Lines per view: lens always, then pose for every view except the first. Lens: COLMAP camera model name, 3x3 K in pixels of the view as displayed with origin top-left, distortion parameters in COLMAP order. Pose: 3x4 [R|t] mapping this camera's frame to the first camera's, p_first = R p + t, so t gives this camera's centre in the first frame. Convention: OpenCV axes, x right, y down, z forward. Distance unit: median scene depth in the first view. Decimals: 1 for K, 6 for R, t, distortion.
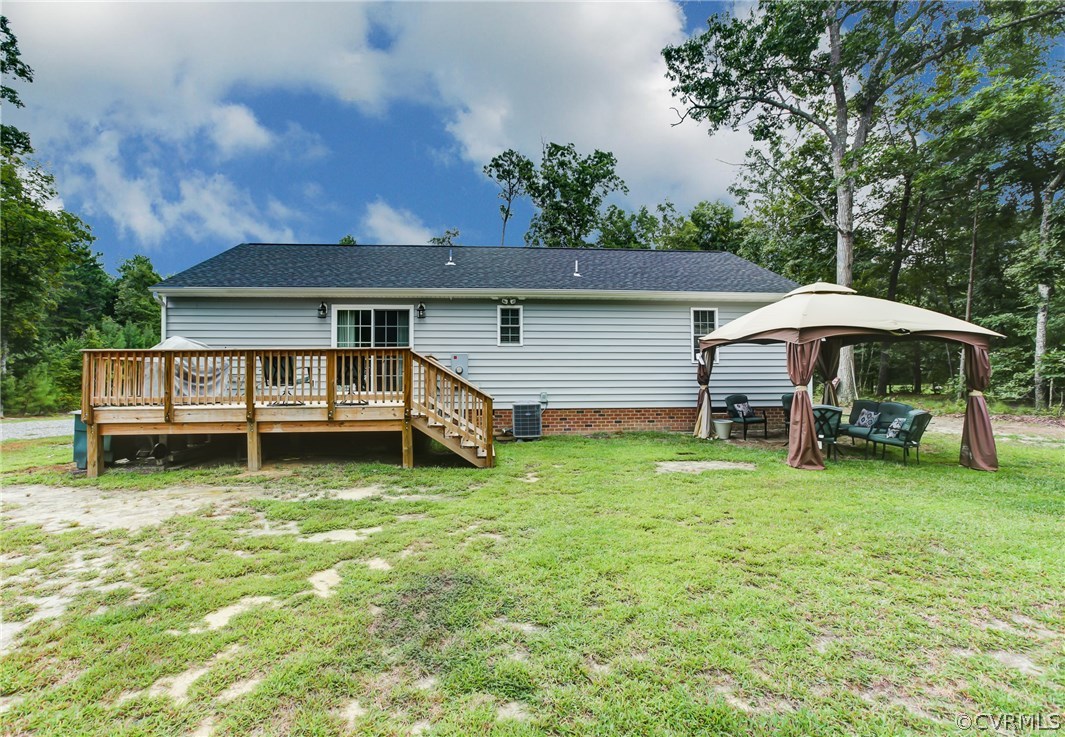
lens RADIAL K [[514.9, 0, 532.6], [0, 514.9, 360.1], [0, 0, 1]] dist [-0.013515, 0.001052]
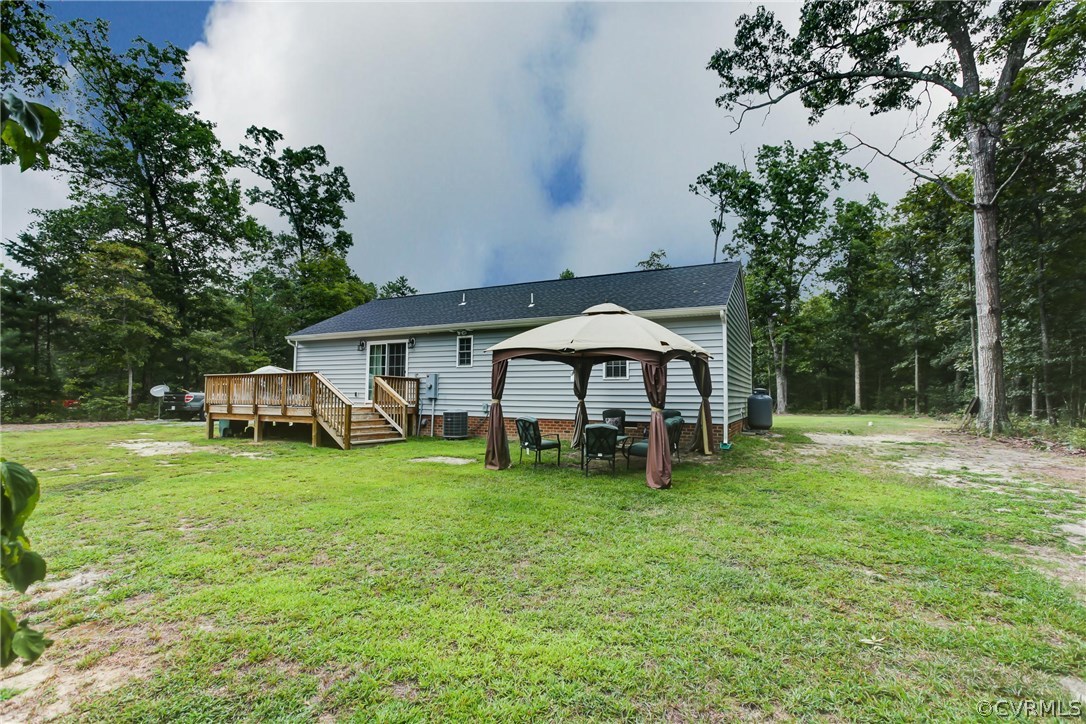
lens RADIAL K [[500.7, 0, 543.0], [0, 500.7, 371.2], [0, 0, 1]] dist [-0.024895, 0.014368]
pose [[0.837958, -0.012451, -0.545593, 0.813152], [0.007914, 0.999912, -0.010664, -0.002415], [0.545678, 0.004618, 0.837982, 0.058008]]
